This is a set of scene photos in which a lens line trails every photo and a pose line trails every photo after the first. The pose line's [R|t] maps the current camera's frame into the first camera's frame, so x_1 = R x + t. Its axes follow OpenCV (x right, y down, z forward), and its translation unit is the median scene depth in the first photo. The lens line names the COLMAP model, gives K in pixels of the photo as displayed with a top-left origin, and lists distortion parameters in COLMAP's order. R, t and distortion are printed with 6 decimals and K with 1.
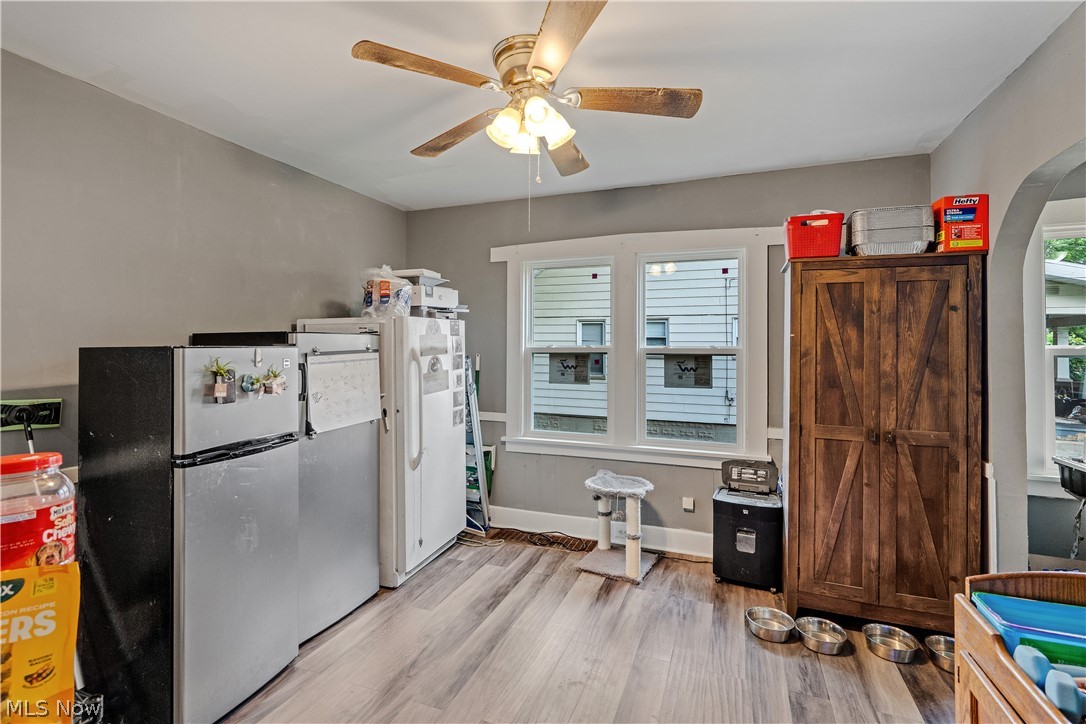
lens RADIAL K [[504.9, 0, 538.1], [0, 504.9, 353.0], [0, 0, 1]] dist [-0.001104, 0.002233]
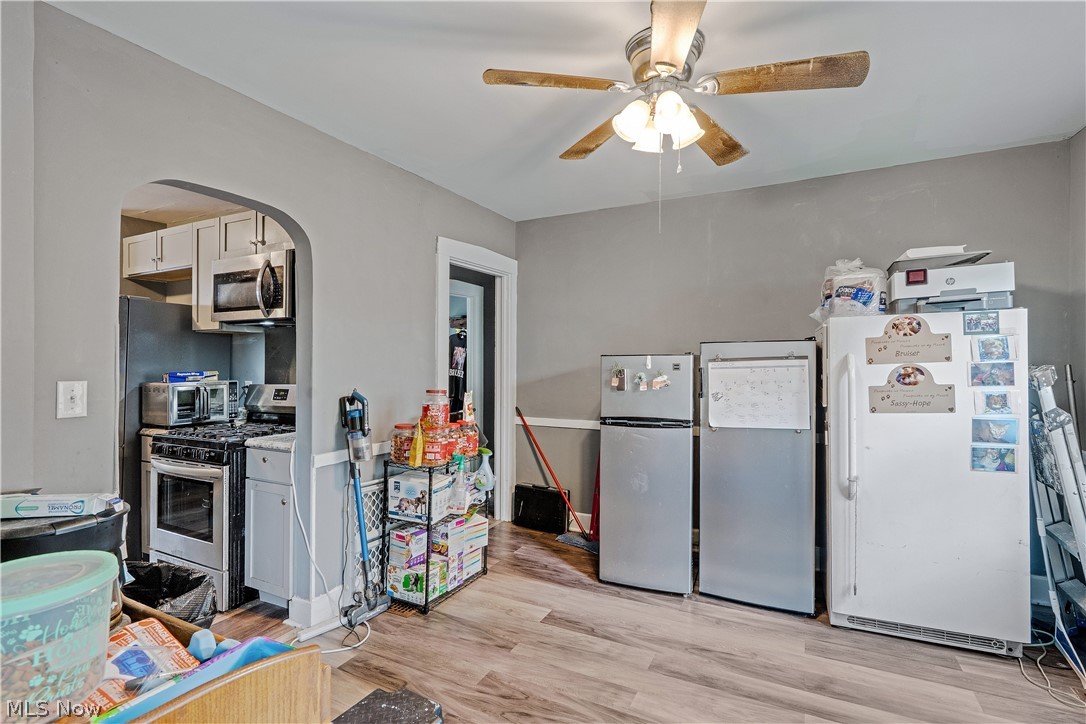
lens RADIAL K [[504.9, 0, 541.5], [0, 504.9, 365.7], [0, 0, 1]] dist [-0.001104, 0.002233]
pose [[-0.093673, 0.013417, -0.995513, 0.593575], [-0.002965, 0.999901, 0.013756, -0.000398], [0.995599, 0.004241, -0.093624, 0.529303]]
